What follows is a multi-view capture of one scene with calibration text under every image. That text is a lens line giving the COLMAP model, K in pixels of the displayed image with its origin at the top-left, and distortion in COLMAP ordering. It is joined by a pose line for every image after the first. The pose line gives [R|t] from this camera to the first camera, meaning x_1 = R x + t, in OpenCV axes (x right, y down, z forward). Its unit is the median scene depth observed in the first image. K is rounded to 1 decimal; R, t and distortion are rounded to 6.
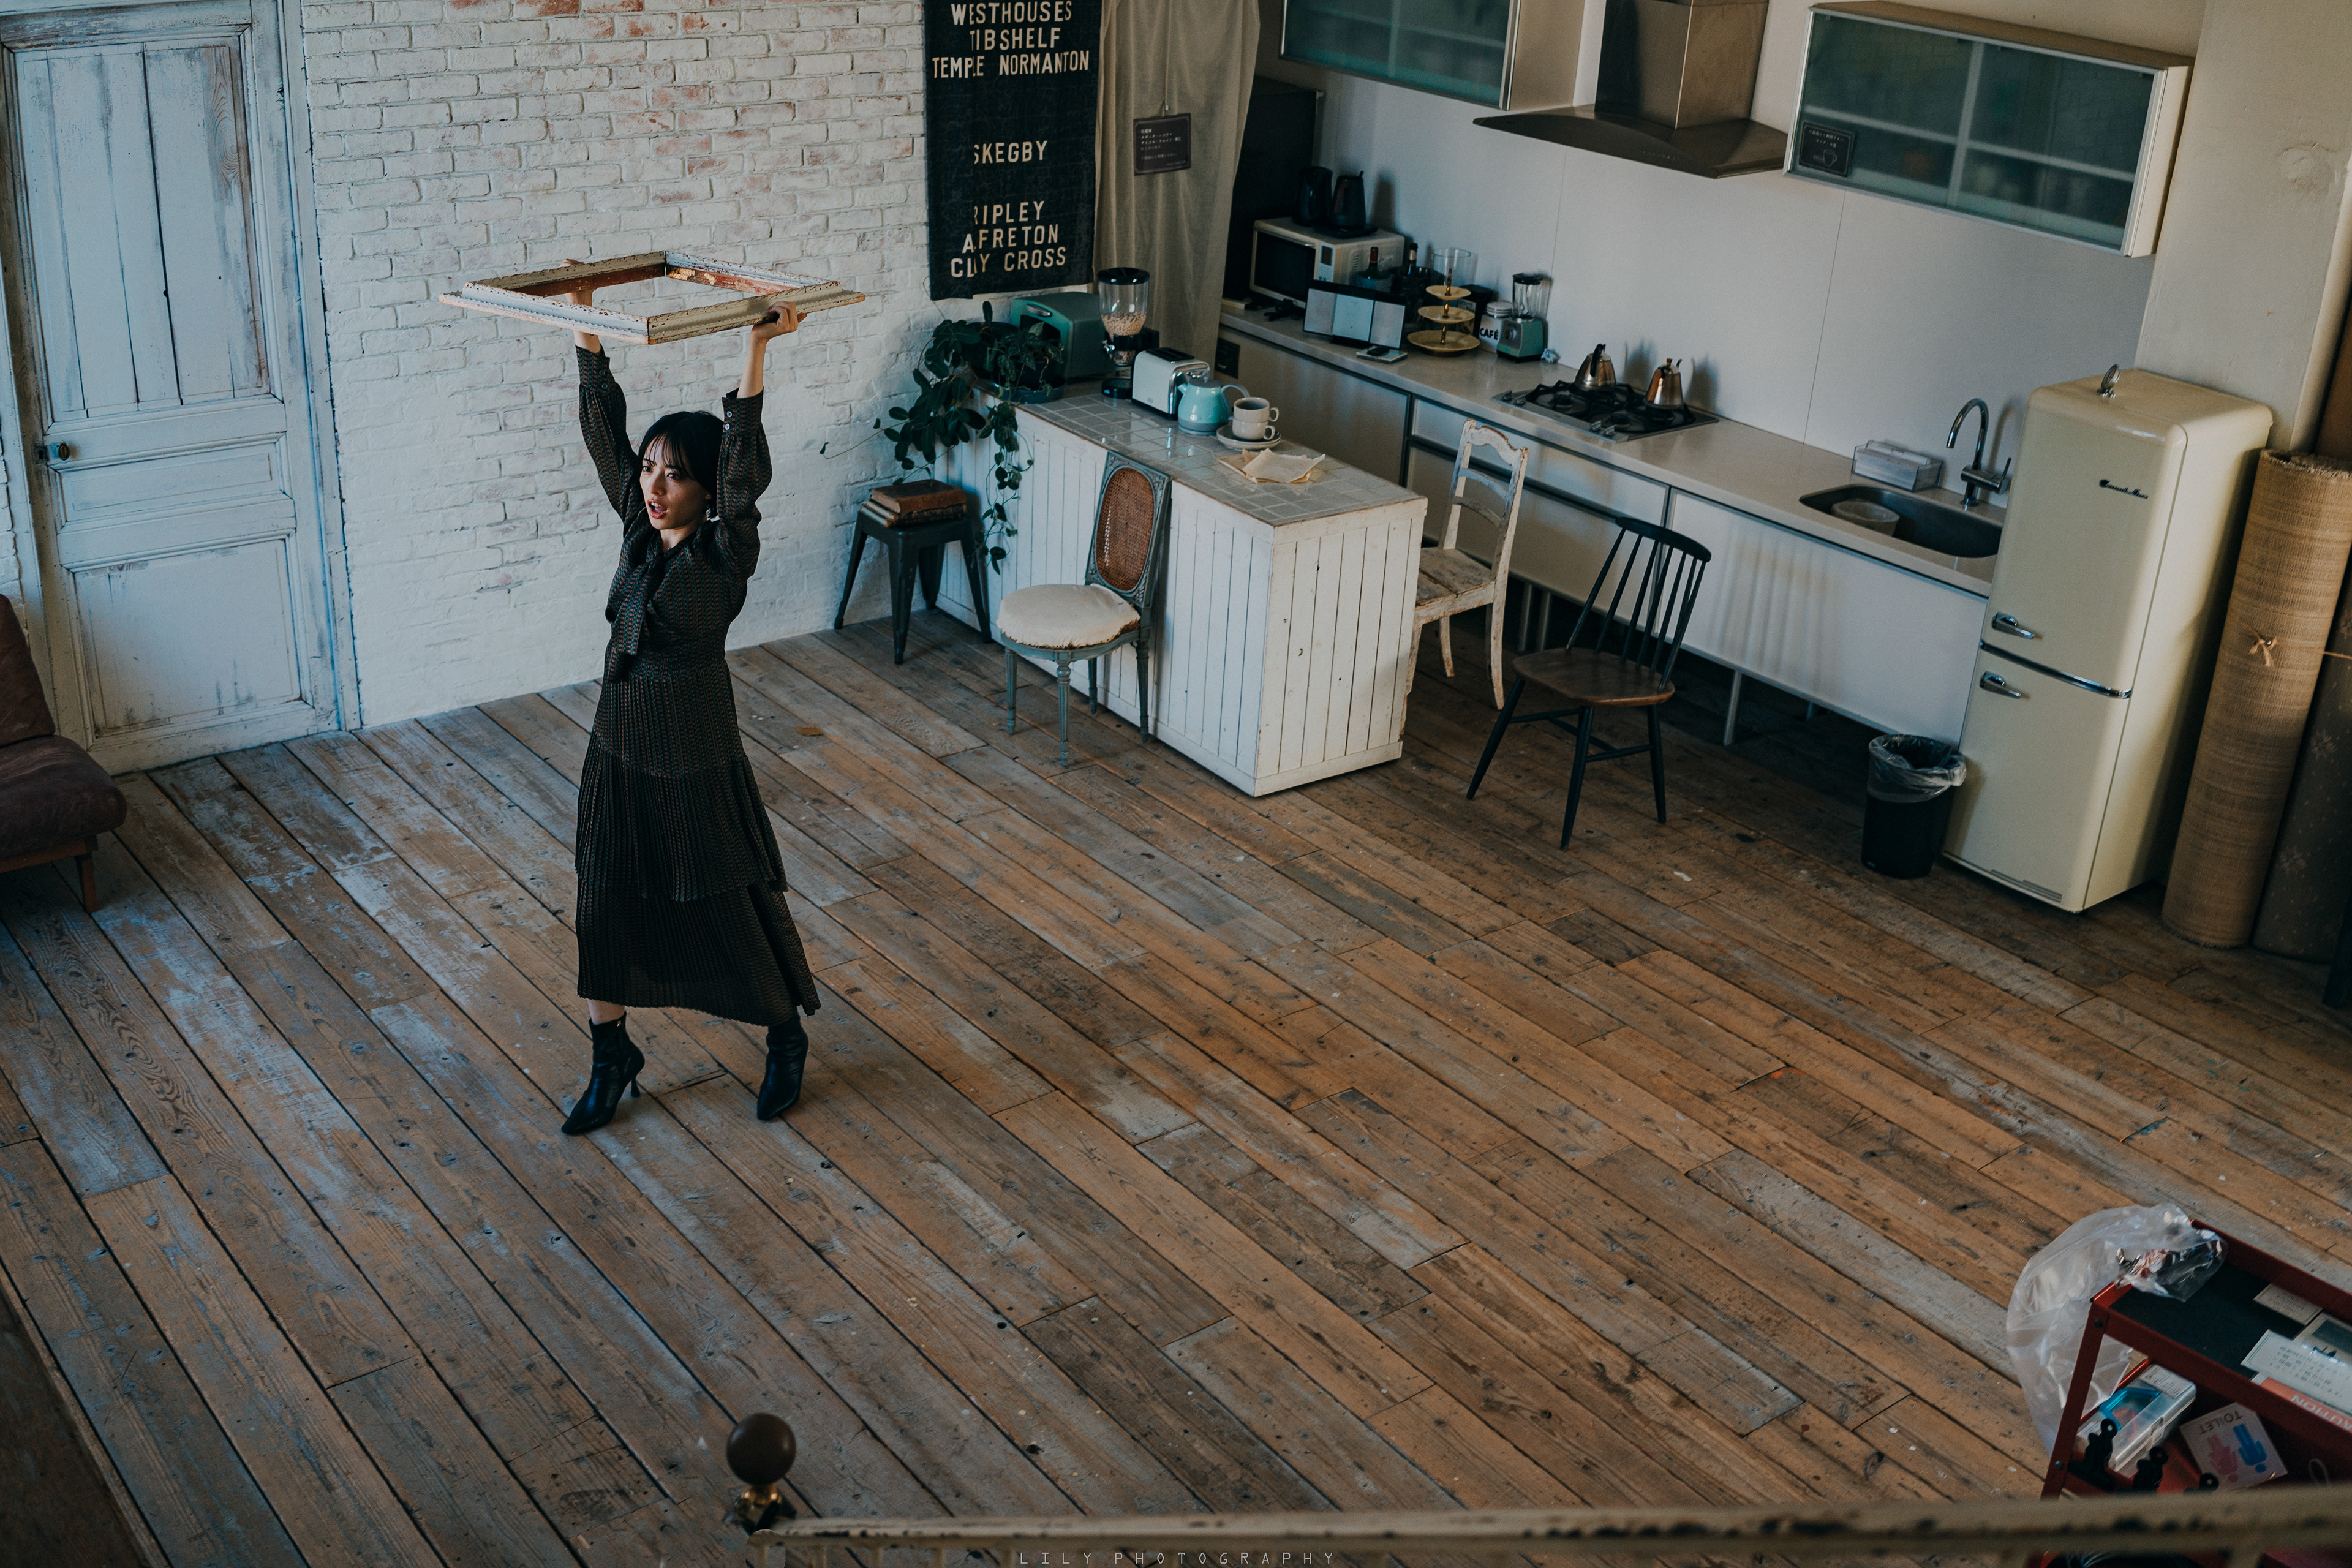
lens RADIAL K [[2402.6, 0, 1176.0], [0, 2402.6, 784.0], [0, 0, 1]] dist [0.078308, -0.370220]
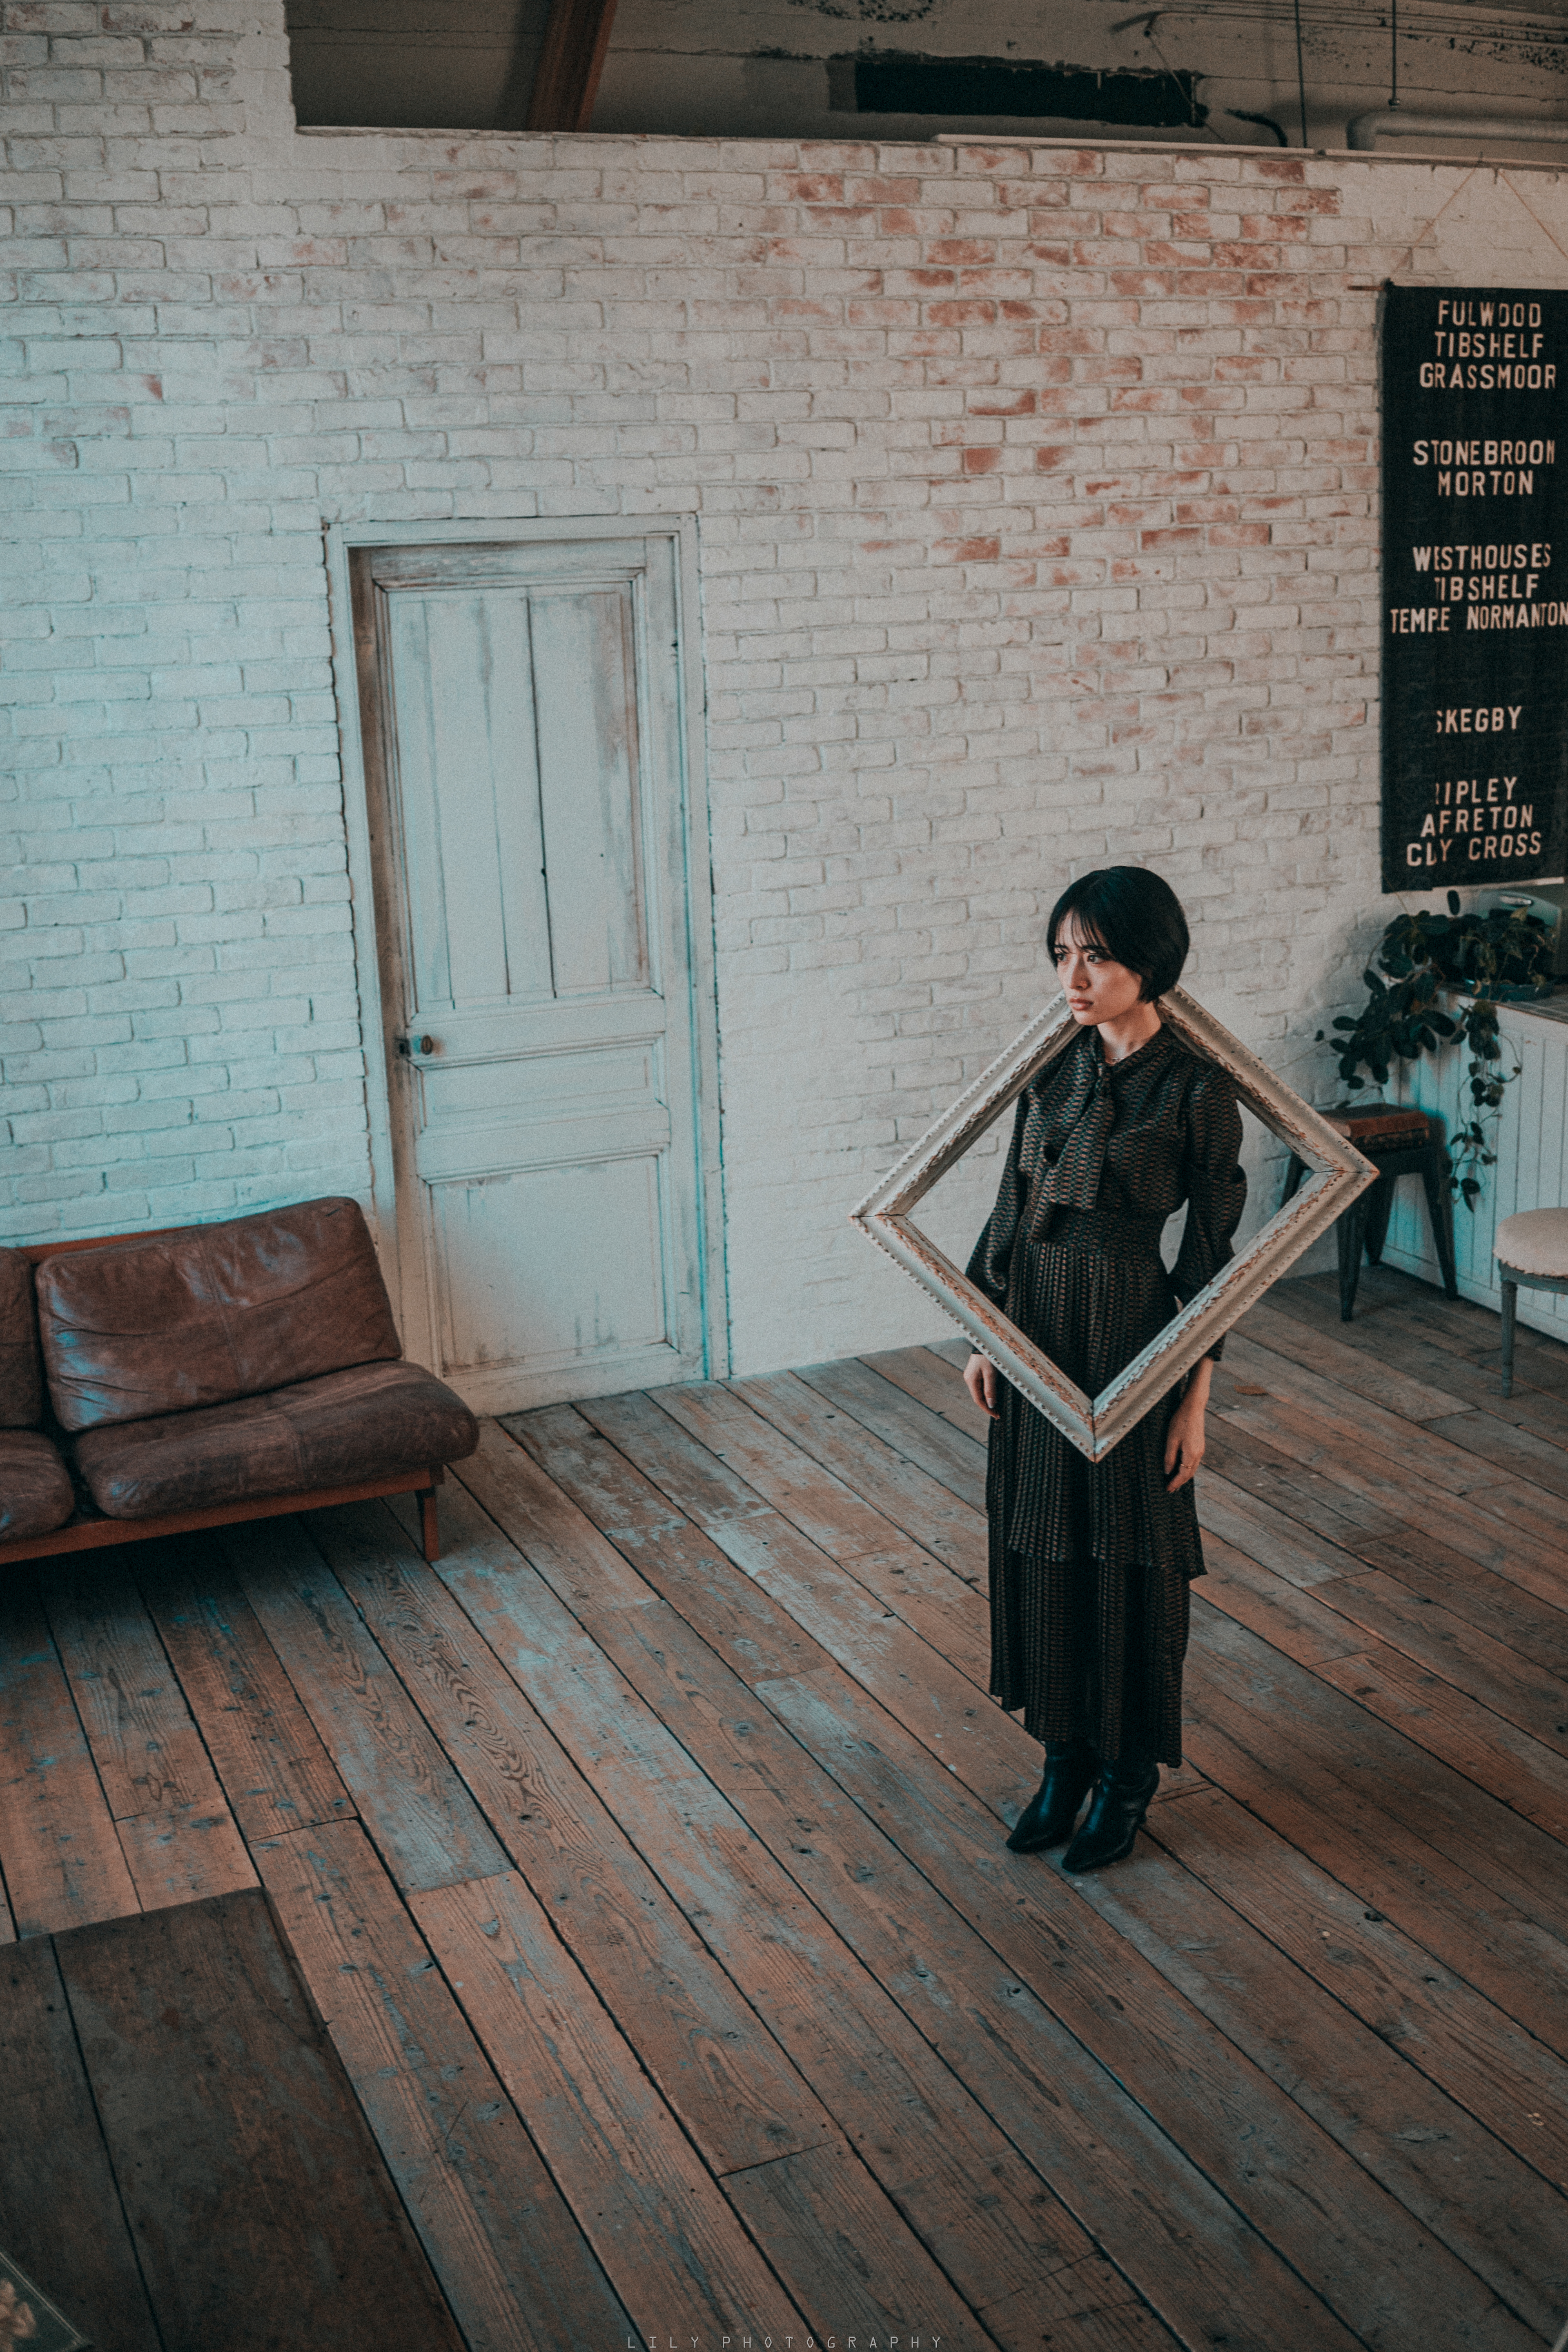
lens RADIAL K [[2402.6, 0, 784.0], [0, 2402.6, 1176.0], [0, 0, 1]] dist [0.078308, -0.370220]
pose [[0.963349, -0.014587, -0.267853, -0.092567], [-0.030973, 0.985793, -0.165082, 0.050684], [0.266456, 0.167328, 0.949212, 0.185266]]
